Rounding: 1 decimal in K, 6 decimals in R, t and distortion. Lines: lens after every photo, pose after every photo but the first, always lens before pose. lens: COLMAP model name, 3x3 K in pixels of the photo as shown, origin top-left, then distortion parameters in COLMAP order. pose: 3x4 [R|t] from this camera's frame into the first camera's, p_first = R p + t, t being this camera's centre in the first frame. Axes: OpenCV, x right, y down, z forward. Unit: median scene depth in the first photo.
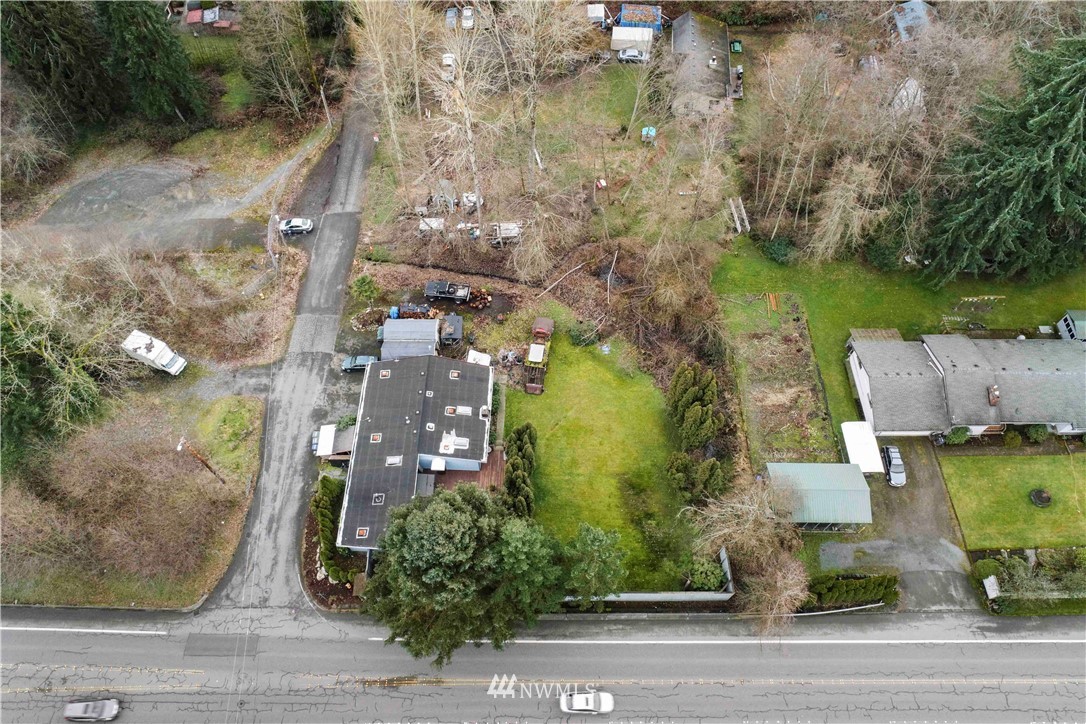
lens RADIAL K [[724.9, 0, 543.0], [0, 724.9, 362.0], [0, 0, 1]] dist [-0.004674, 0.000436]
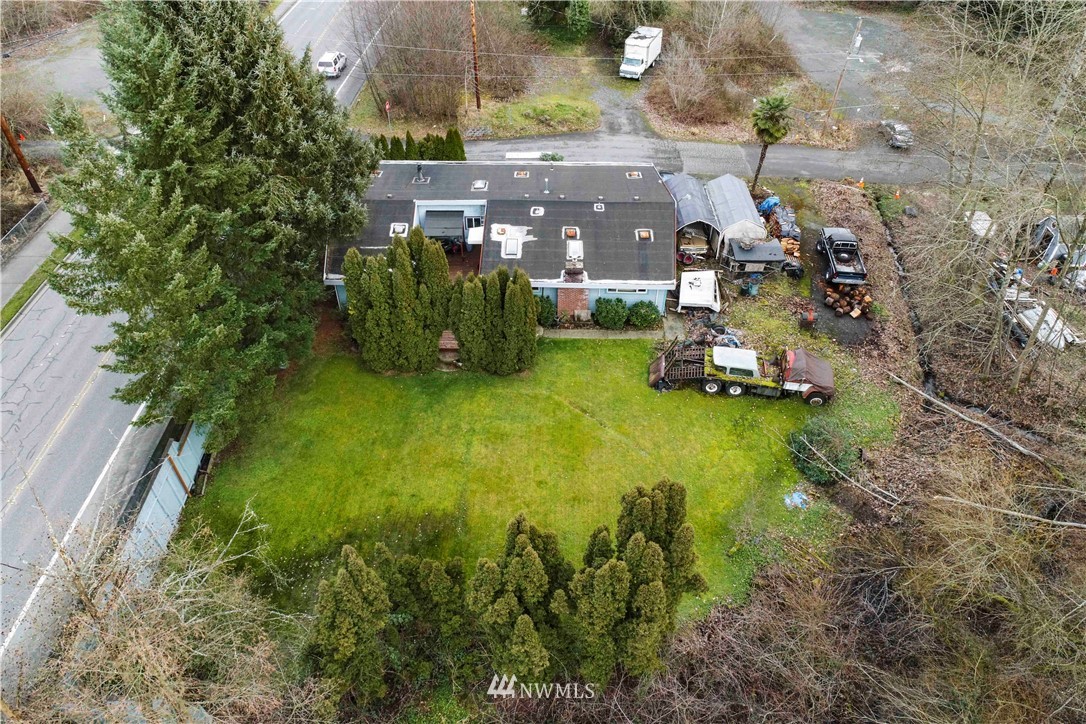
lens RADIAL K [[730.8, 0, 543.0], [0, 730.8, 362.0], [0, 0, 1]] dist [-0.004469, 0.000425]
pose [[0.014284, 0.681586, -0.731598, 0.348263], [-0.855101, 0.387566, 0.344376, -0.069977], [0.518264, 0.620672, 0.588361, 0.672359]]
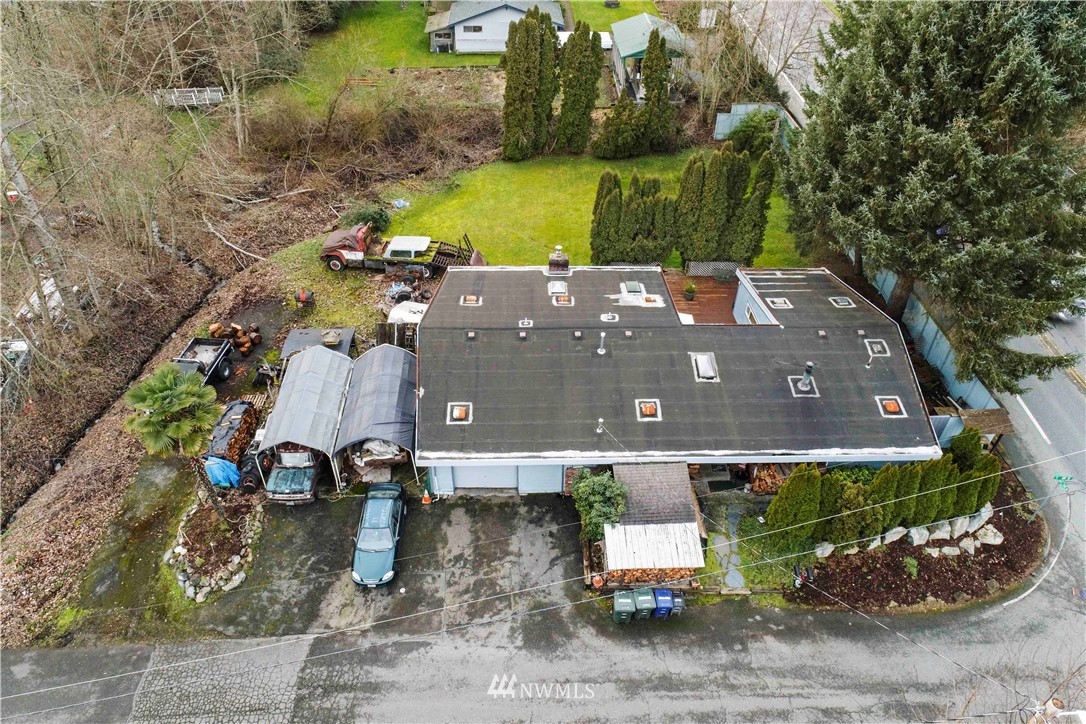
lens RADIAL K [[726.7, 0, 543.0], [0, 726.7, 362.0], [0, 0, 1]] dist [-0.006008, 0.001130]
pose [[-0.036773, -0.644192, 0.763980, -0.477738], [0.845064, 0.388012, 0.367850, -0.092540], [-0.533399, 0.659139, 0.530115, 0.746382]]
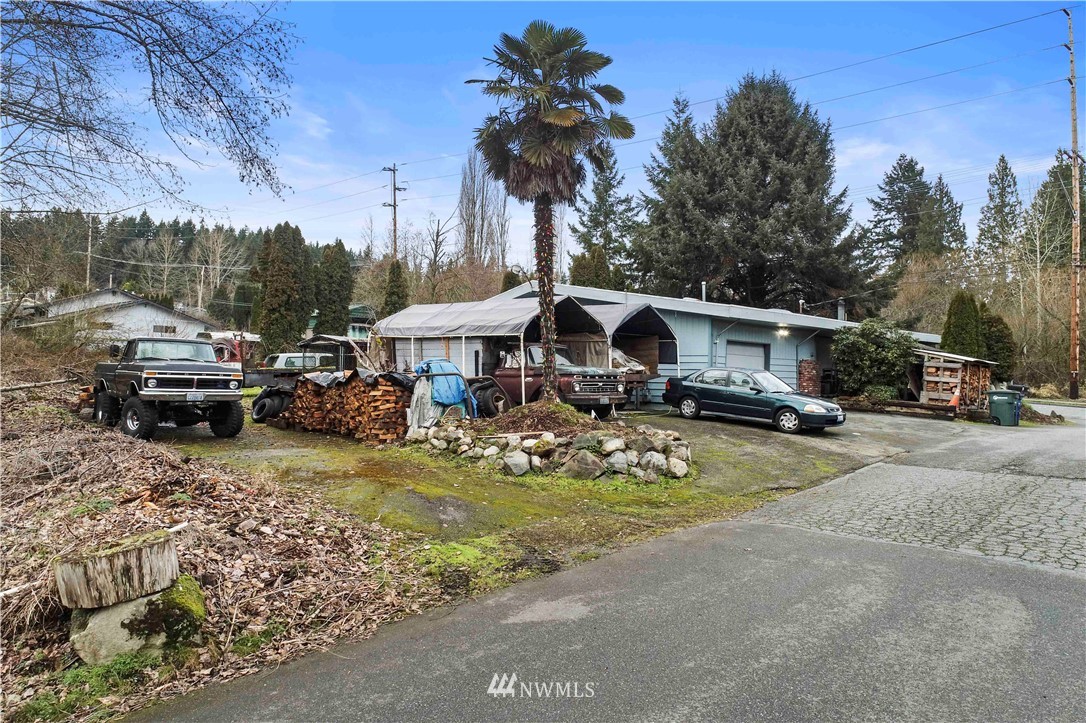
lens RADIAL K [[751.4, 0, 543.0], [0, 751.4, 361.5], [0, 0, 1]] dist [-0.007129, -0.002447]
pose [[-0.725956, -0.013272, 0.687613, -0.370648], [0.572893, 0.541492, 0.615289, -0.180663], [-0.380503, 0.840601, -0.385496, 1.129808]]
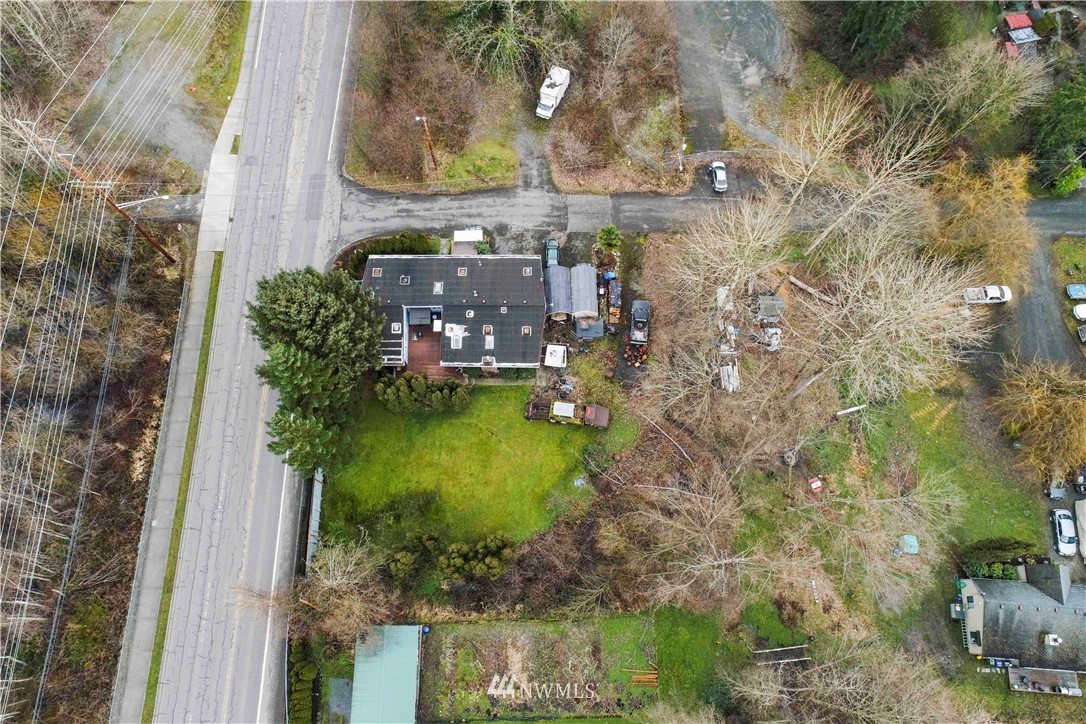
lens RADIAL K [[724.9, 0, 543.0], [0, 724.9, 362.0], [0, 0, 1]] dist [-0.004674, 0.000436]
pose [[0.019503, 0.945696, -0.324467, 0.258654], [-0.855096, 0.183949, 0.484740, -0.495067], [0.518102, 0.267996, 0.812249, 0.161765]]
